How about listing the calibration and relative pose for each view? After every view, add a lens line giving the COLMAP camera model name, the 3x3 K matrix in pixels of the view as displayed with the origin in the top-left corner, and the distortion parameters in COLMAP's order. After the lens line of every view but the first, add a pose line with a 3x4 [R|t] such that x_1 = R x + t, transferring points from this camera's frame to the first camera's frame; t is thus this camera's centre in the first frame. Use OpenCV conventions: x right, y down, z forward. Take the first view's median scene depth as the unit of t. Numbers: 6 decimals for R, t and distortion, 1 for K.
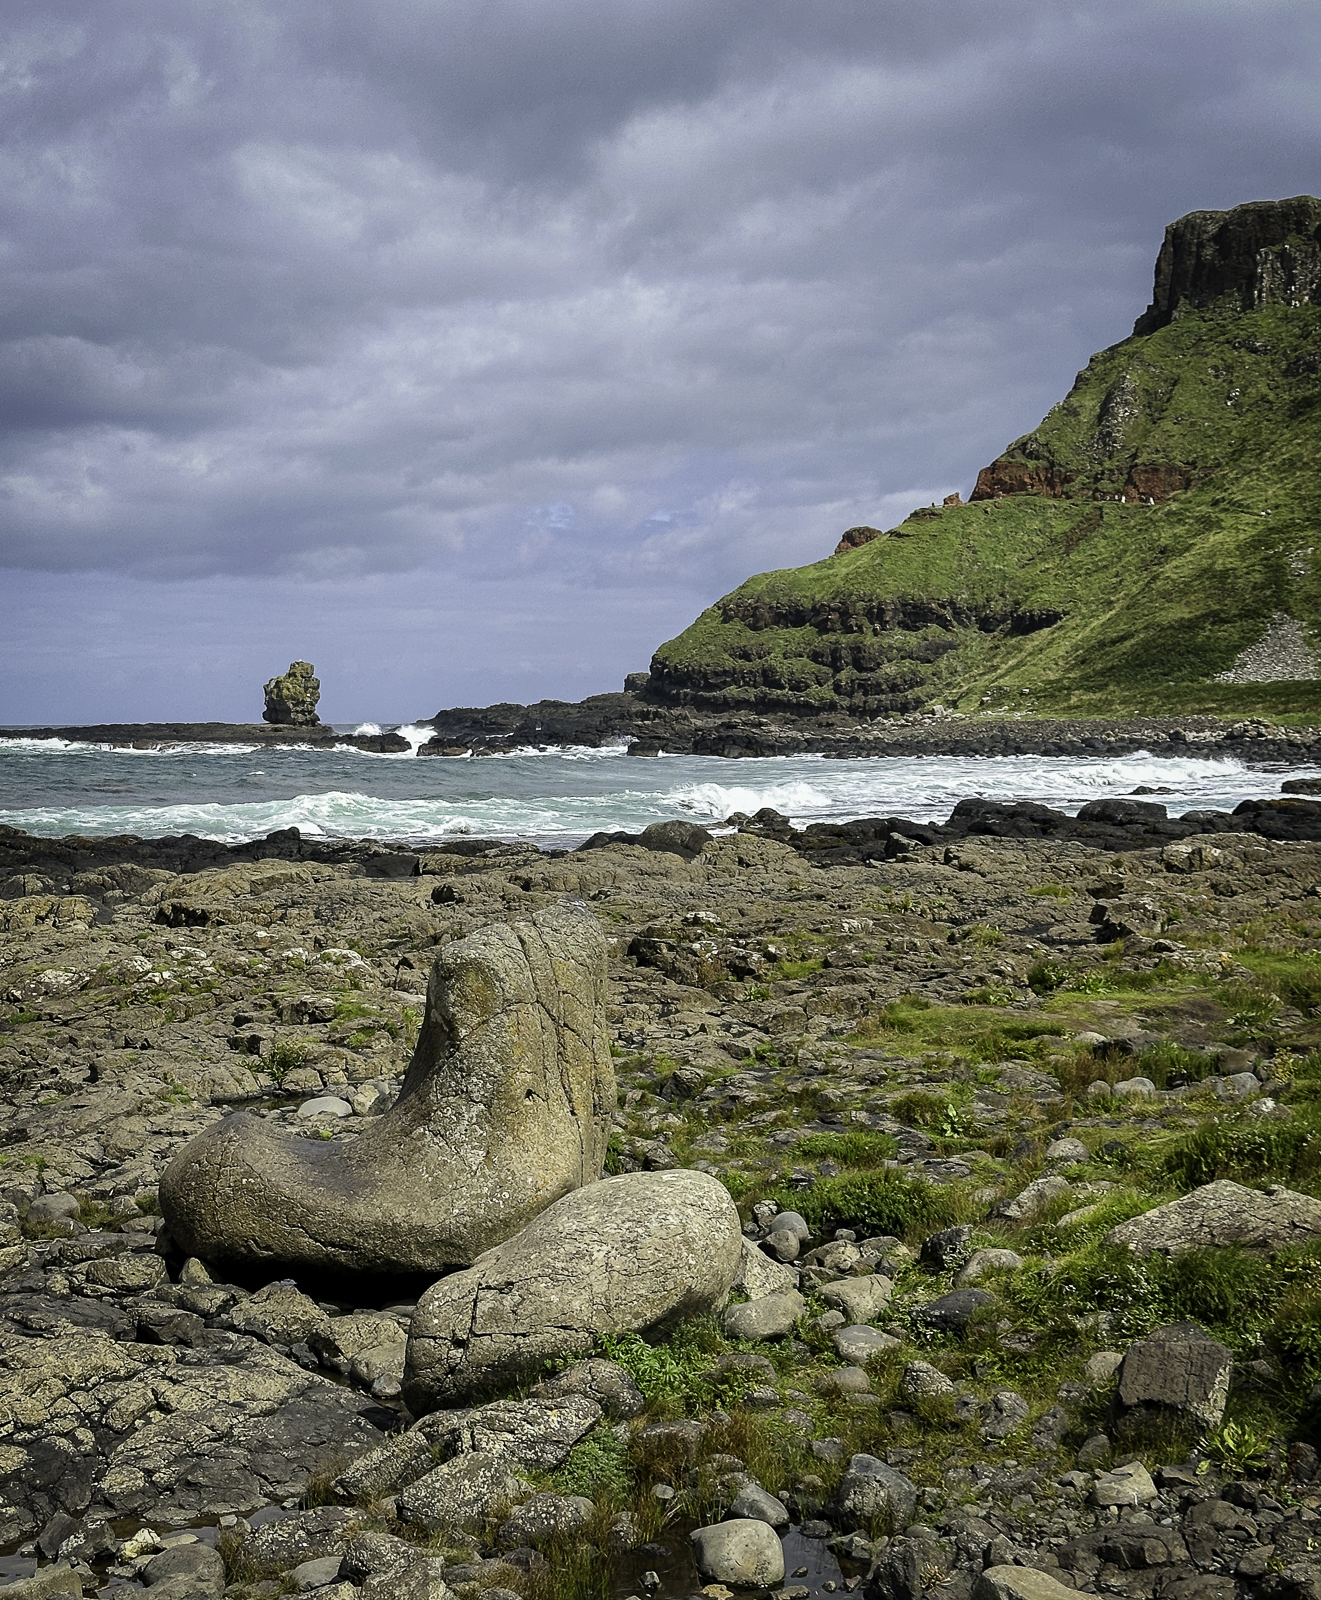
lens RADIAL K [[2800.2, 0, 617.1], [0, 2800.2, 790.3], [0, 0, 1]] dist [0.147354, 0.000000]
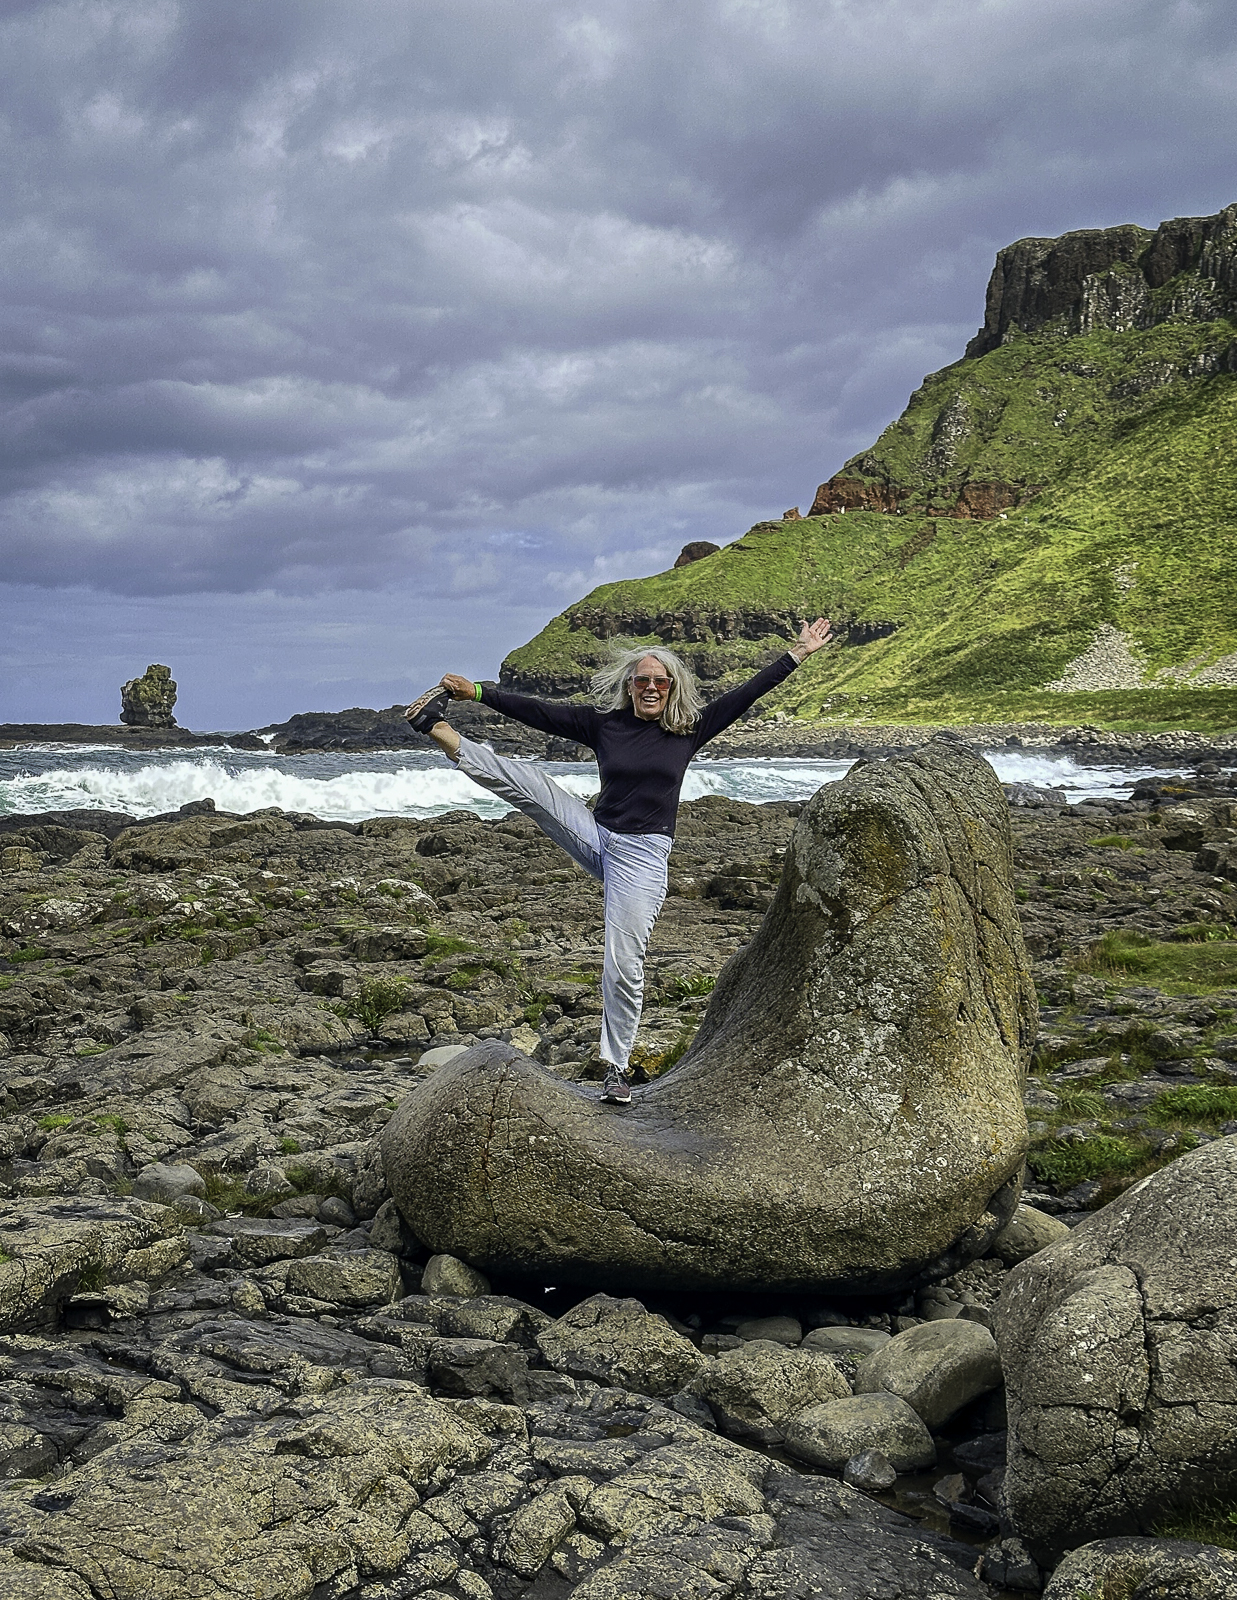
lens RADIAL K [[2698.3, 0, 606.1], [0, 2698.3, 872.0], [0, 0, 1]] dist [0.134027, 0.000000]
pose [[0.998573, 0.003887, 0.053255, -0.058470], [-0.005397, 0.999587, 0.028225, 0.023065], [-0.053123, -0.028473, 0.998182, 0.146696]]
